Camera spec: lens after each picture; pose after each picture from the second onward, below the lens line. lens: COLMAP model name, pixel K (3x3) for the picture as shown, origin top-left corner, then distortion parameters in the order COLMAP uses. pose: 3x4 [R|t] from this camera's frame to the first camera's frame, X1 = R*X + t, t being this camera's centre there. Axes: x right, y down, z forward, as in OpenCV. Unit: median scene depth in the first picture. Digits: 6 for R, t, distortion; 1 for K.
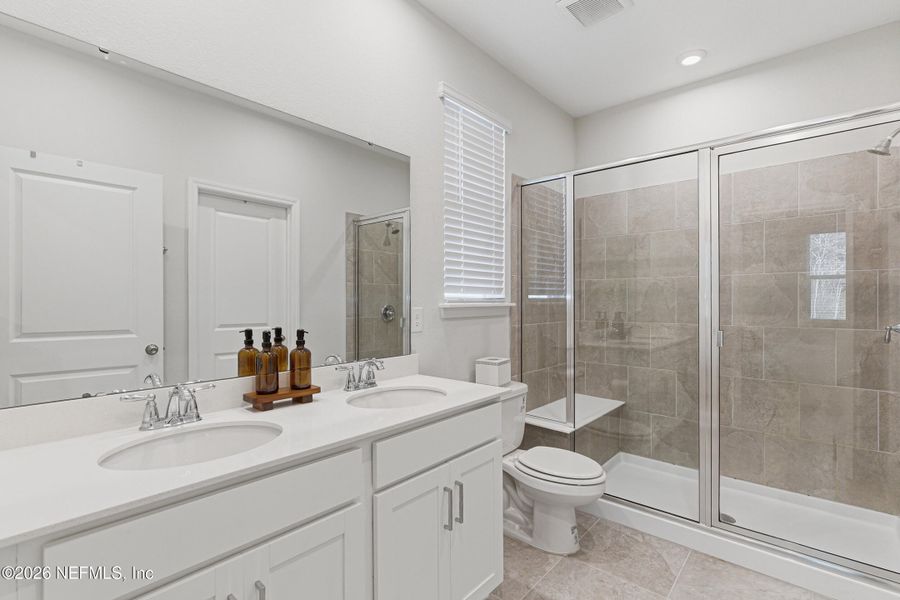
lens RADIAL K [[405.1, 0, 450.0], [0, 405.1, 300.0], [0, 0, 1]] dist [0.001280, 0.000153]
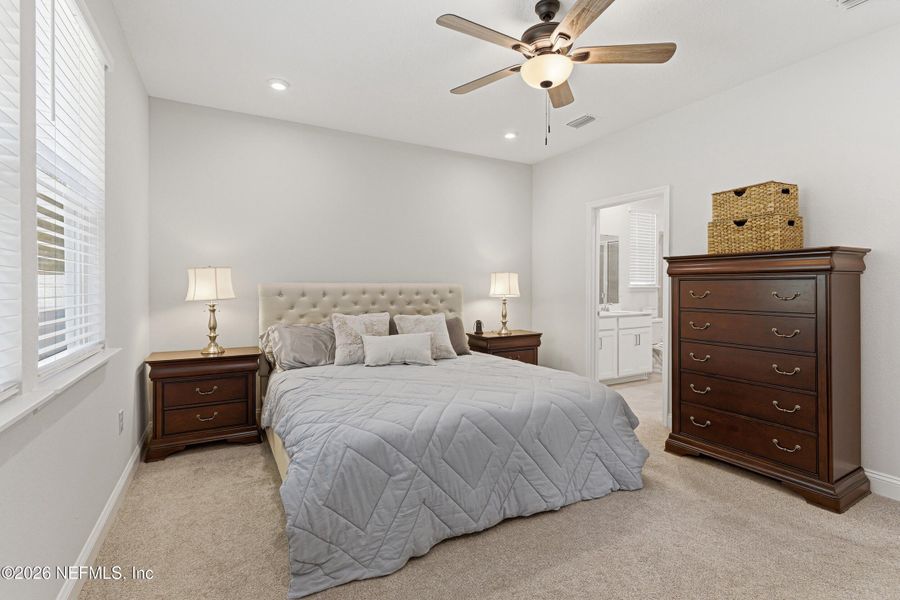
lens RADIAL K [[405.1, 0, 450.0], [0, 405.1, 300.0], [0, 0, 1]] dist [0.001280, 0.000153]
pose [[0.937548, 0.009720, -0.347719, -0.204551], [0.001858, 0.999455, 0.032946, 0.009683], [0.347850, -0.031534, 0.937020, -1.997117]]
